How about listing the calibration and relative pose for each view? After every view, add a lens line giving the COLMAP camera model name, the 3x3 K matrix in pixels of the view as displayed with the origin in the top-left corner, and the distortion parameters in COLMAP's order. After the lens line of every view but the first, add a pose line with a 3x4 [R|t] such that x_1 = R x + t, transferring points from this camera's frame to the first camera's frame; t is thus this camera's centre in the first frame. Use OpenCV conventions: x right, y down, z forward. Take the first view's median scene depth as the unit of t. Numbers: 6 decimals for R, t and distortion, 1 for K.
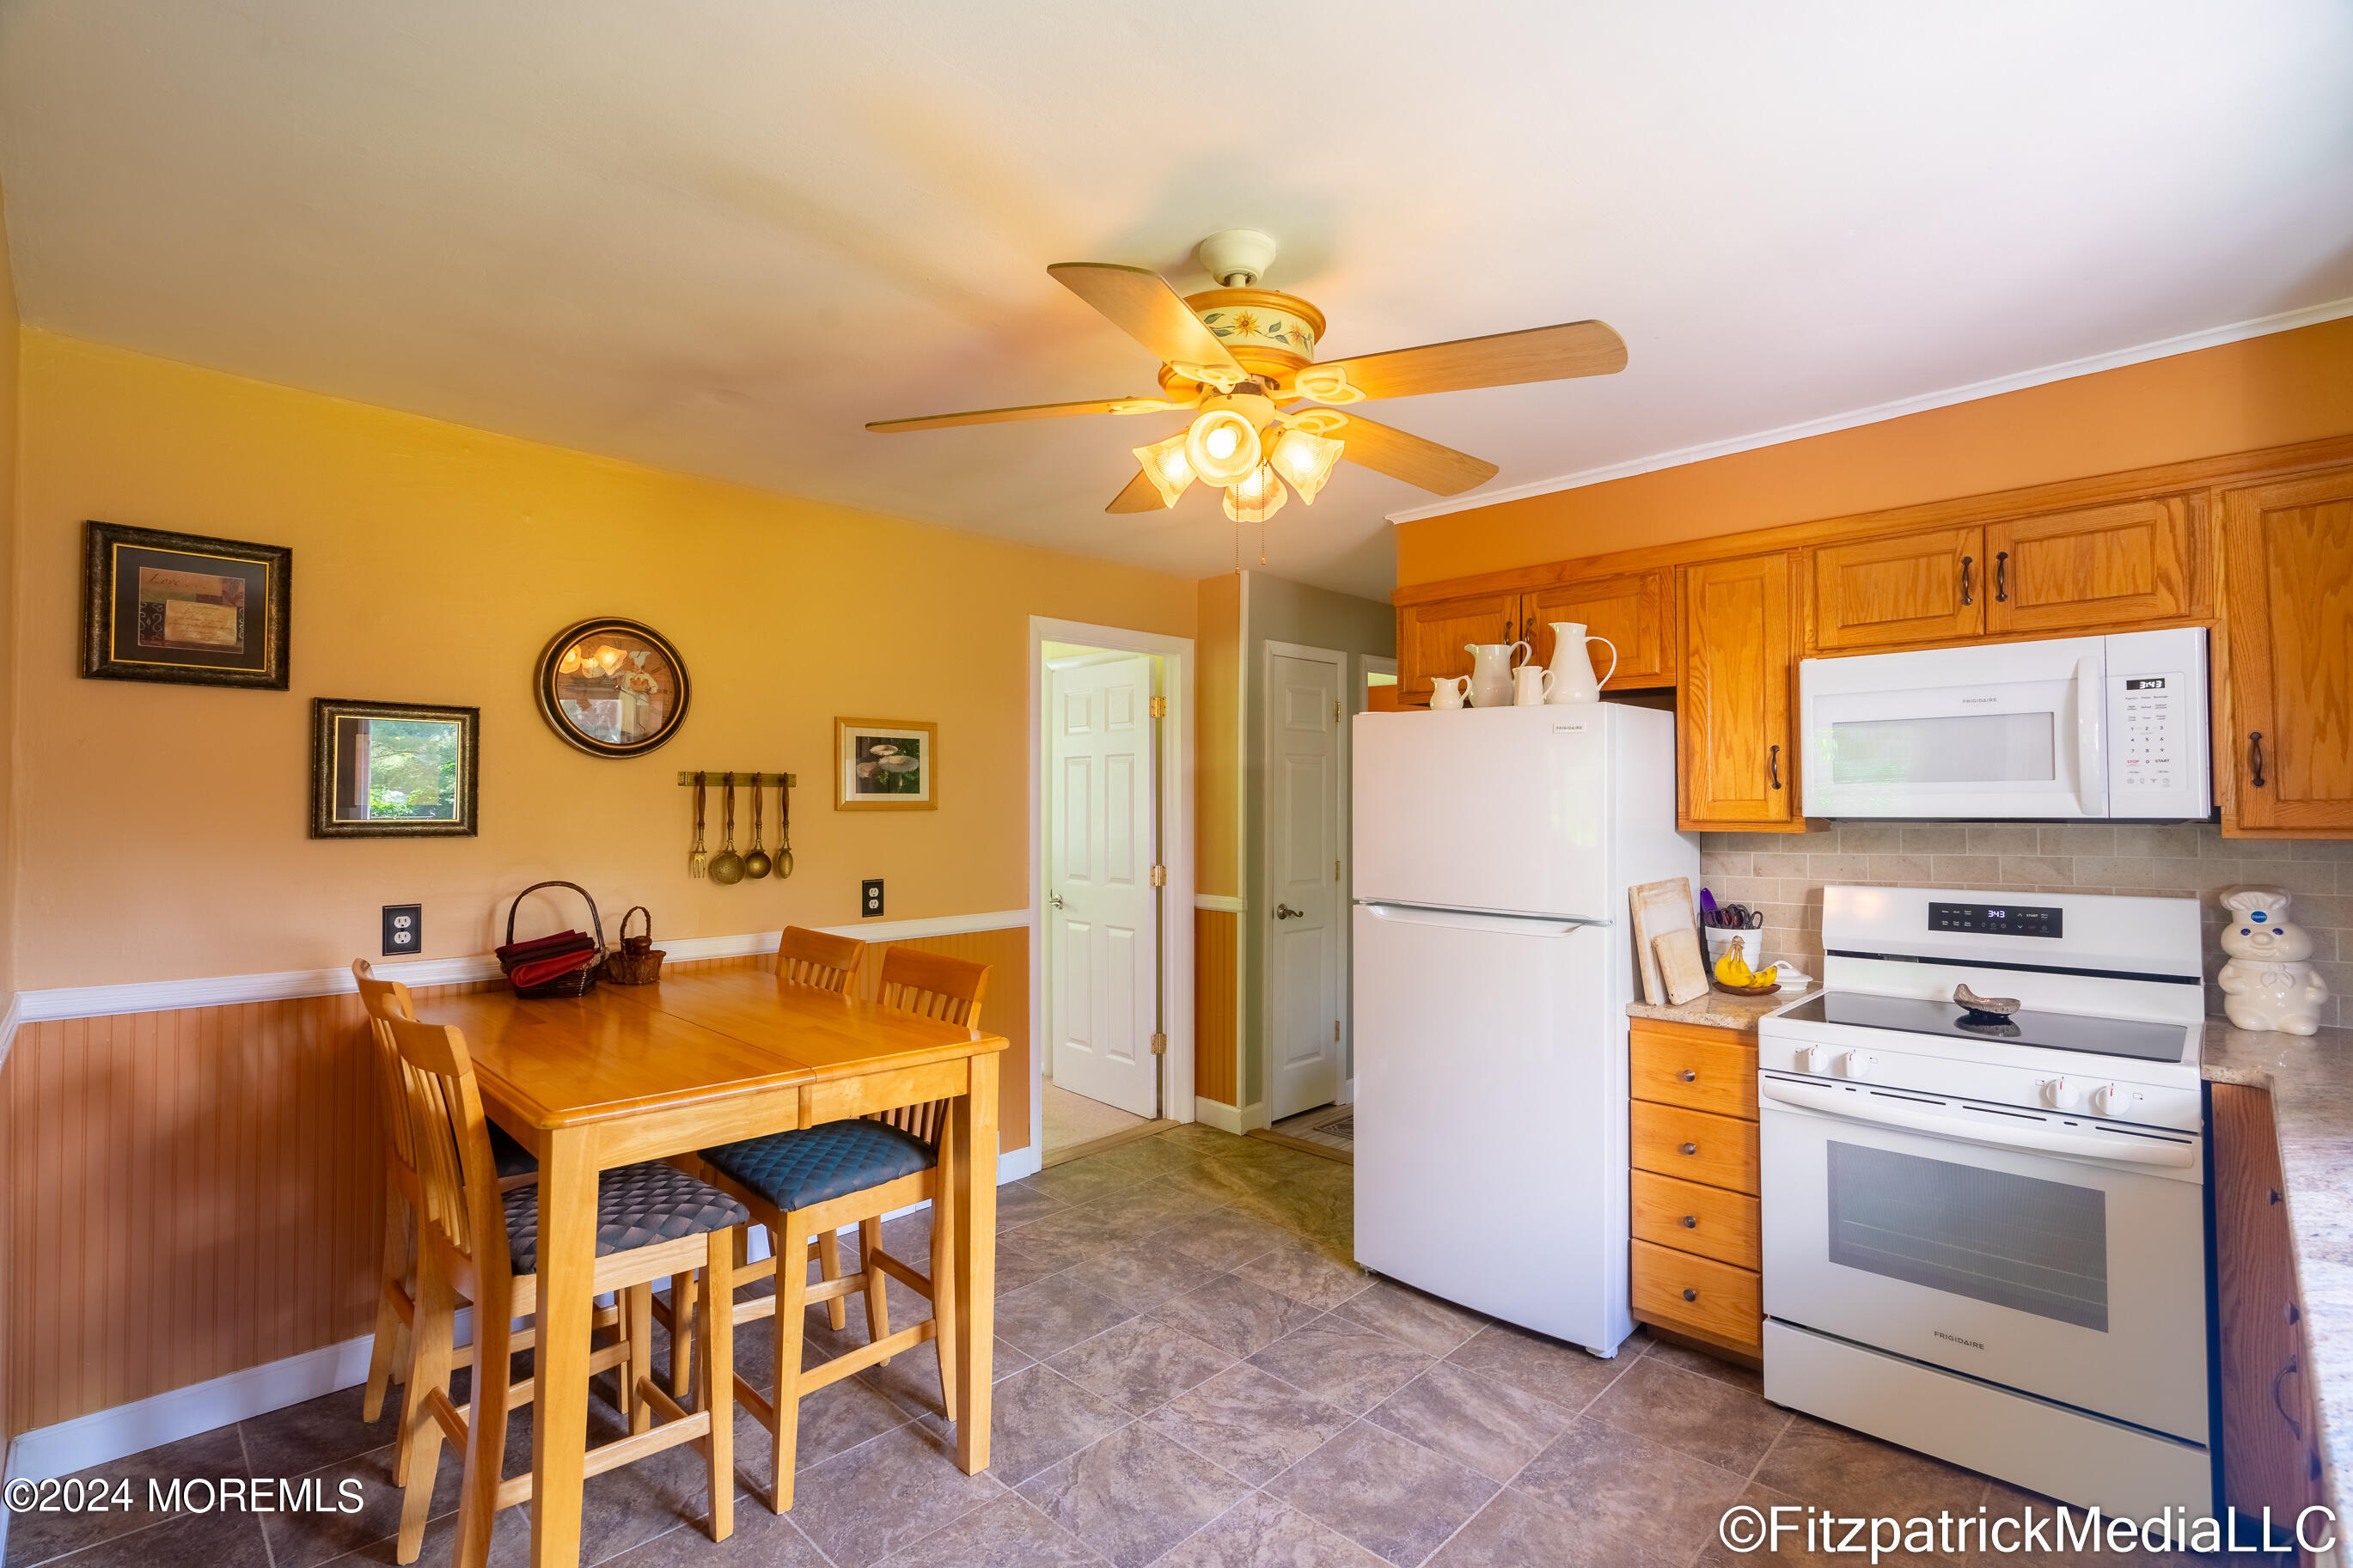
lens RADIAL K [[1071.6, 0, 1161.0], [0, 1071.6, 784.4], [0, 0, 1]] dist [-0.005349, 0.000337]
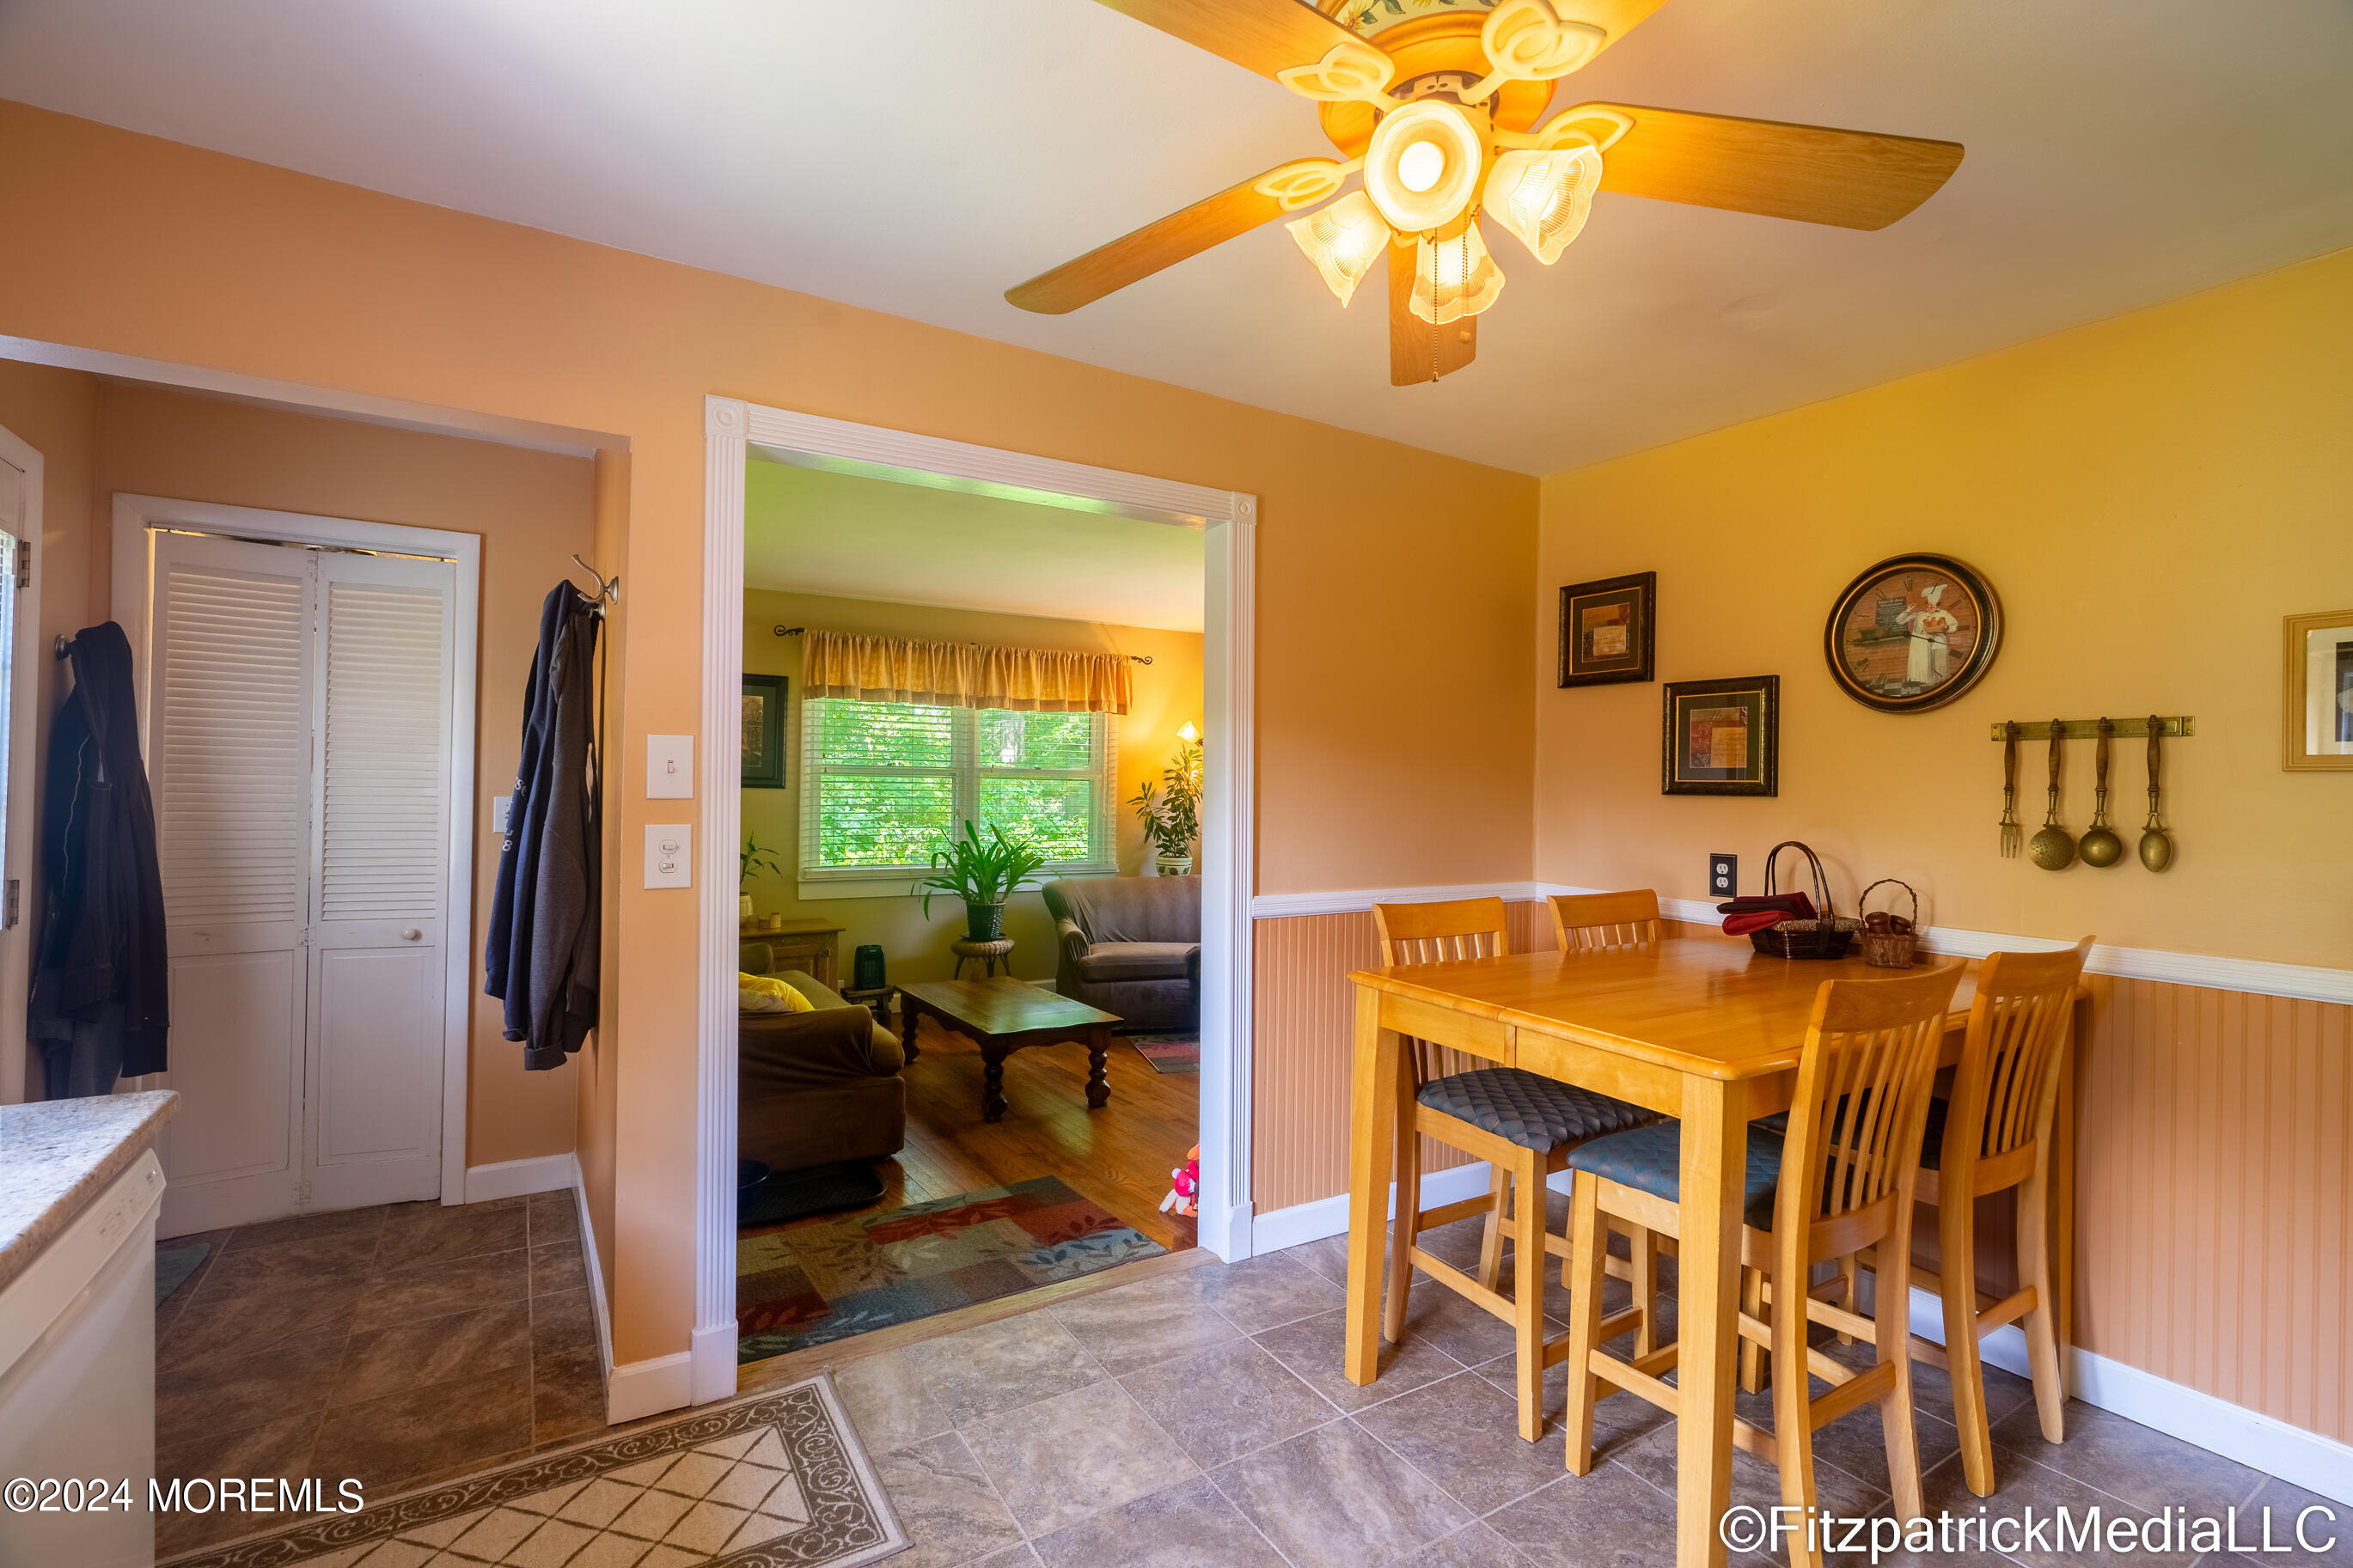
lens RADIAL K [[1071.6, 0, 1161.6], [0, 1071.6, 778.3], [0, 0, 1]] dist [-0.005349, 0.000337]
pose [[-0.231158, 0.000638, -0.972916, 0.534057], [0.022030, 0.999747, -0.004578, 0.021275], [0.972667, -0.022491, -0.231114, 0.646559]]
